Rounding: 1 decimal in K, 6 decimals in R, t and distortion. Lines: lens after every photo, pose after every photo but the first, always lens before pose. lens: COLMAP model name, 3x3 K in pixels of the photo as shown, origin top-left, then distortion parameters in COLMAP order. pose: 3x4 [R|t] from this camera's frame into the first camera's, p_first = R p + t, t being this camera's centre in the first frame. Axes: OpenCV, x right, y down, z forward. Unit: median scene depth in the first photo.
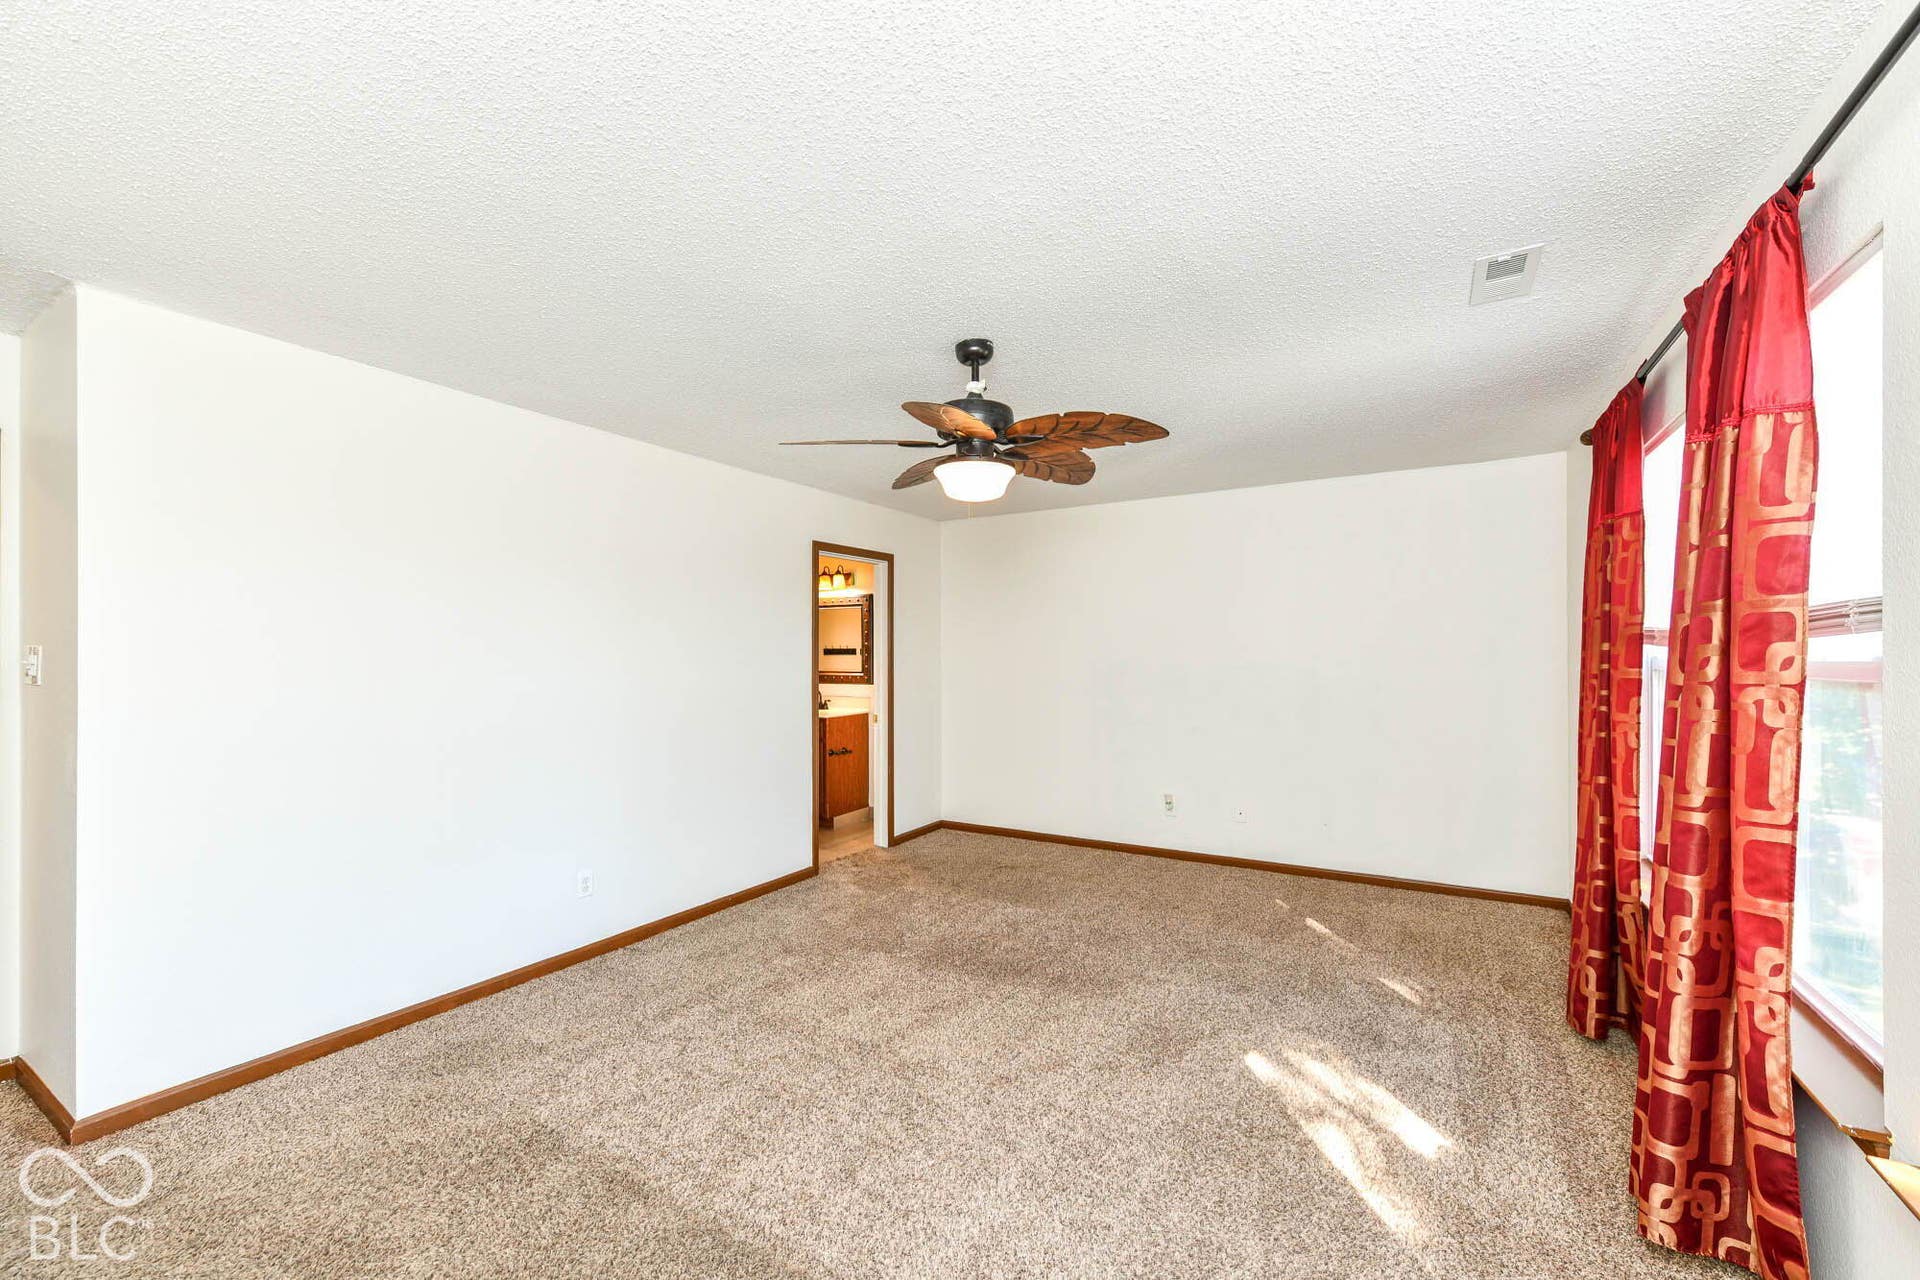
lens RADIAL K [[757.7, 0, 968.7], [0, 757.7, 651.0], [0, 0, 1]] dist [0.001863, -0.000032]
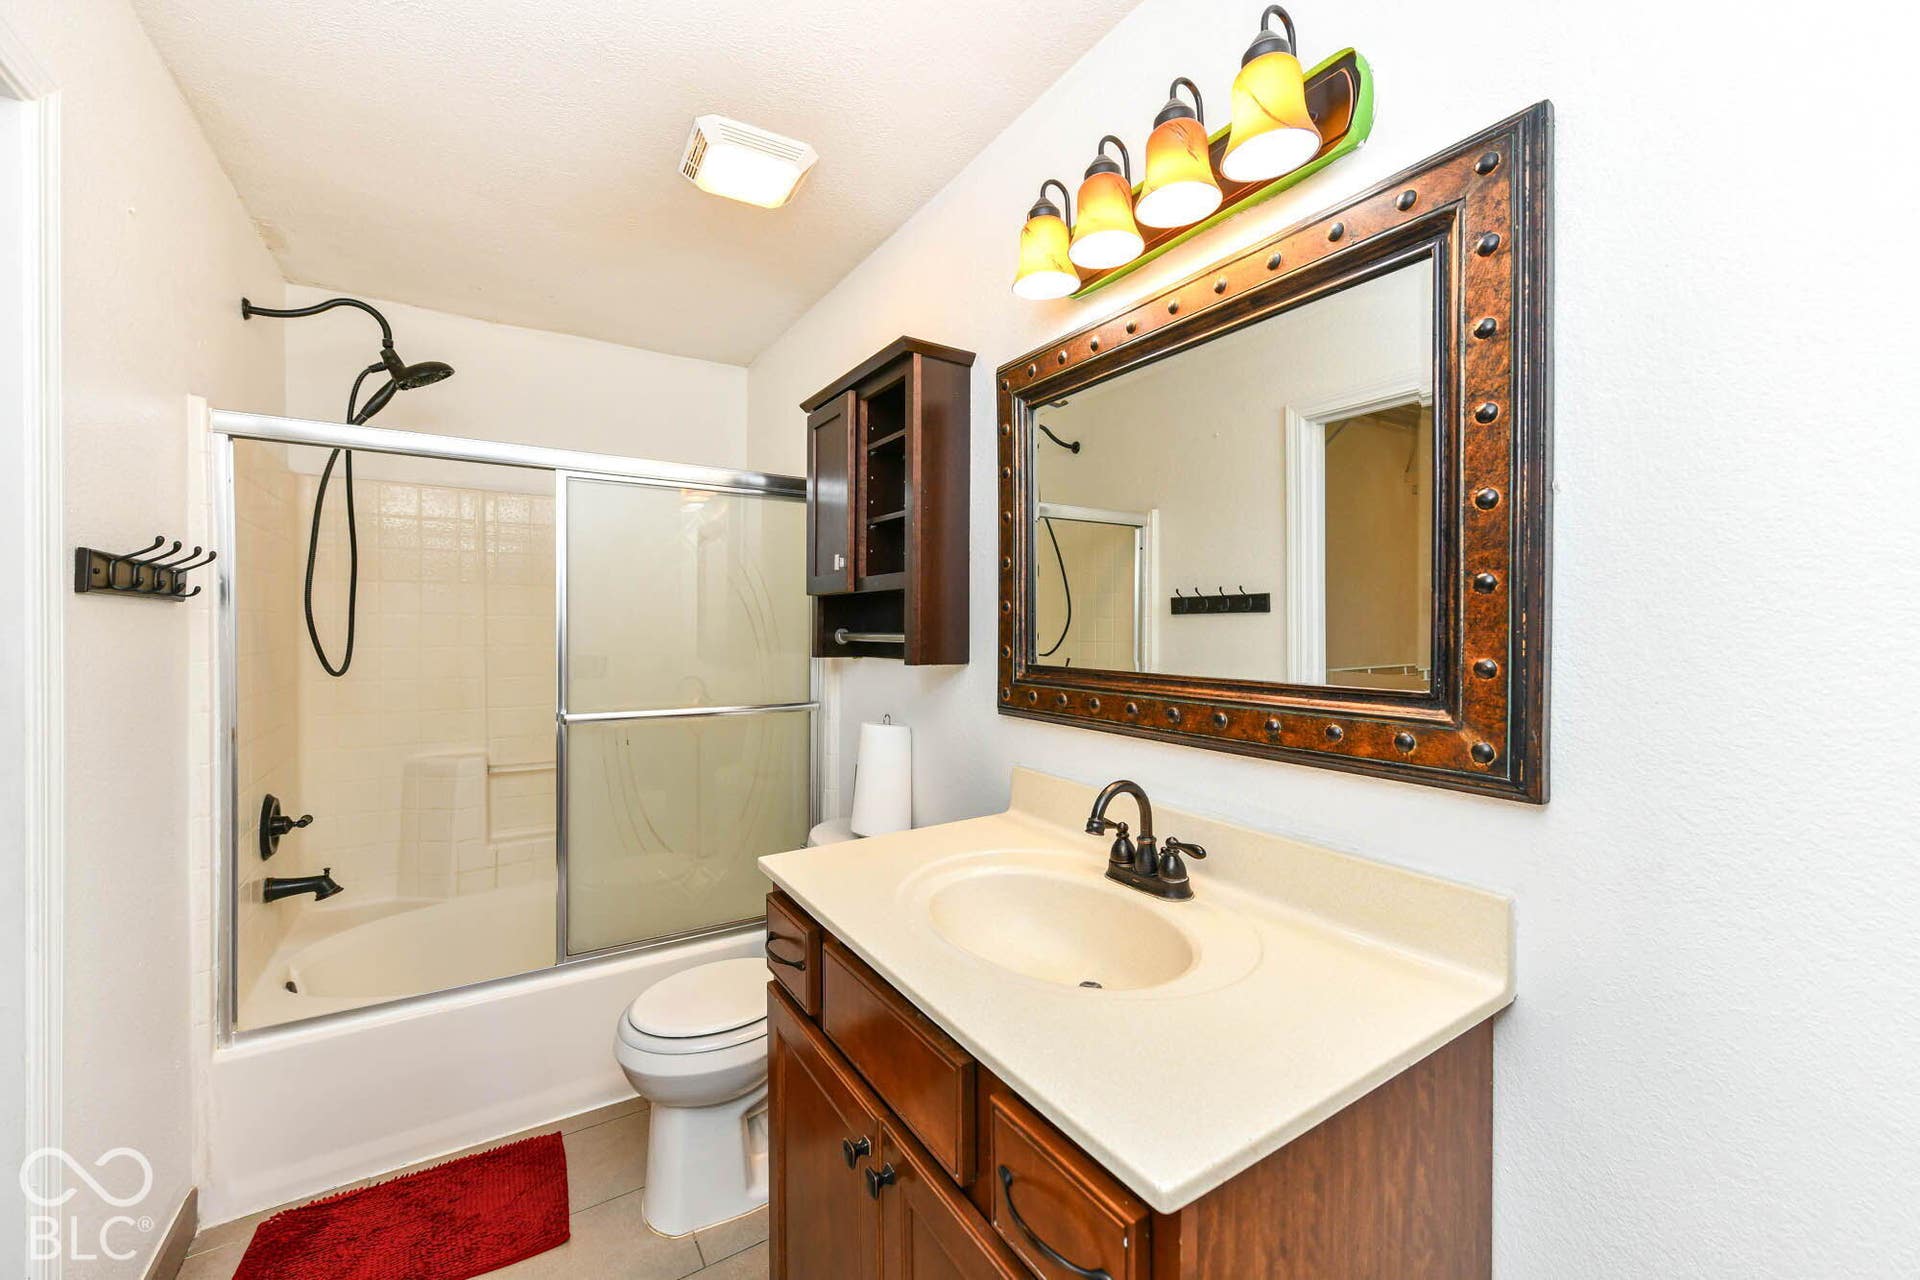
lens RADIAL K [[751.8, 0, 960.5], [0, 751.8, 619.8], [0, 0, 1]] dist [0.001186, 0.000087]
pose [[0.899141, 0.008690, -0.437572, -0.404167], [-0.006195, 0.999955, 0.007128, 0.023550], [0.437615, -0.003699, 0.899155, 2.028546]]
